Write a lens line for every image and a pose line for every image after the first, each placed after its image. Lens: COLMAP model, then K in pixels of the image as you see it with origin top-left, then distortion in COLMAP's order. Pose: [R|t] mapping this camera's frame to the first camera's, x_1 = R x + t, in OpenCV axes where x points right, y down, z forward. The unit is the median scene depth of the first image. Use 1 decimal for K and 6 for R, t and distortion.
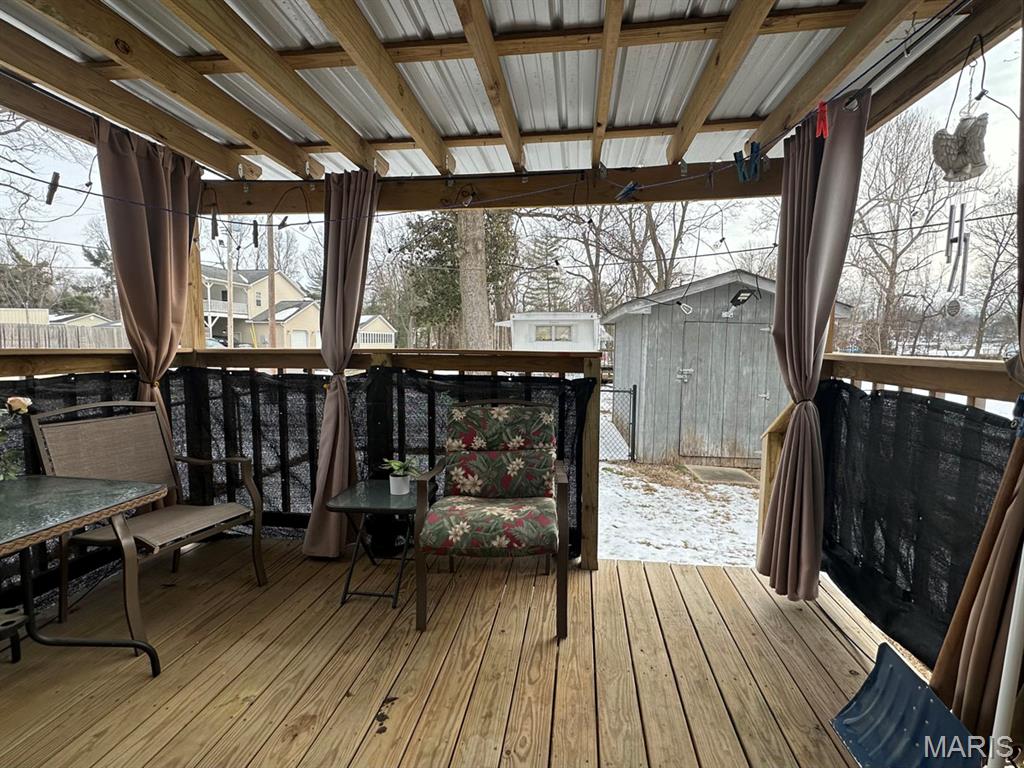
lens RADIAL K [[492.4, 0, 510.8], [0, 492.4, 383.3], [0, 0, 1]] dist [-0.000410, -0.000408]
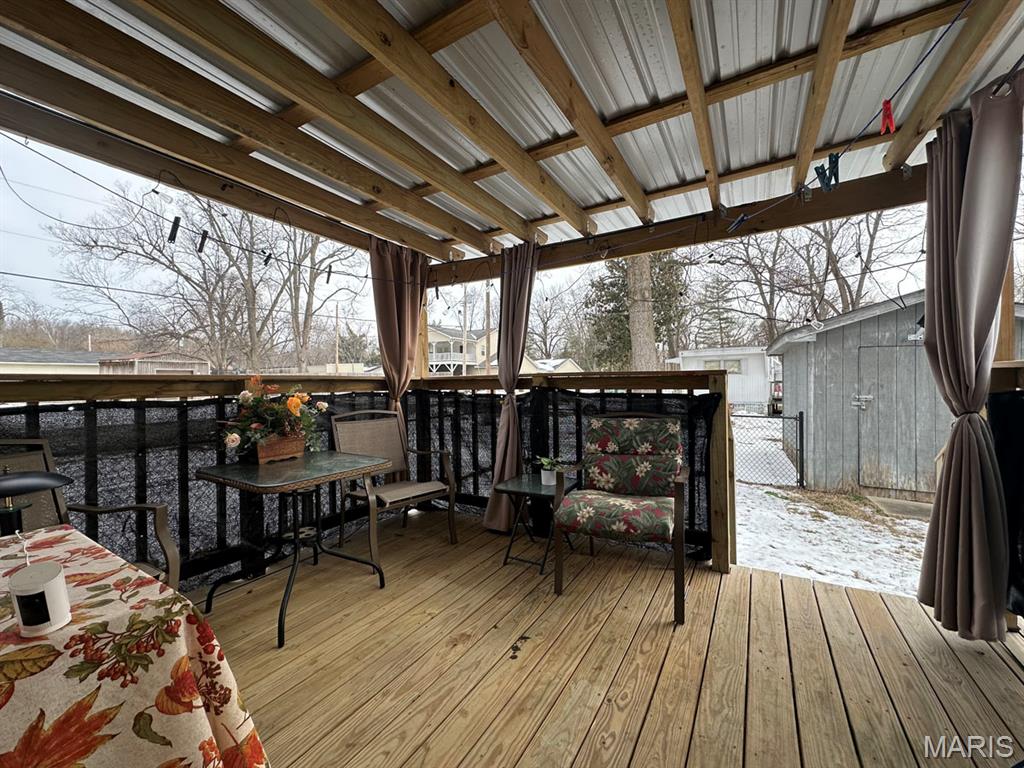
lens RADIAL K [[406.7, 0, 512.4], [0, 406.7, 383.0], [0, 0, 1]] dist [-0.000833, 0.000737]
pose [[0.919984, -0.018484, -0.391521, 0.111620], [-0.011356, 0.997211, -0.073761, 0.043554], [0.391792, 0.072305, 0.917208, -0.022244]]
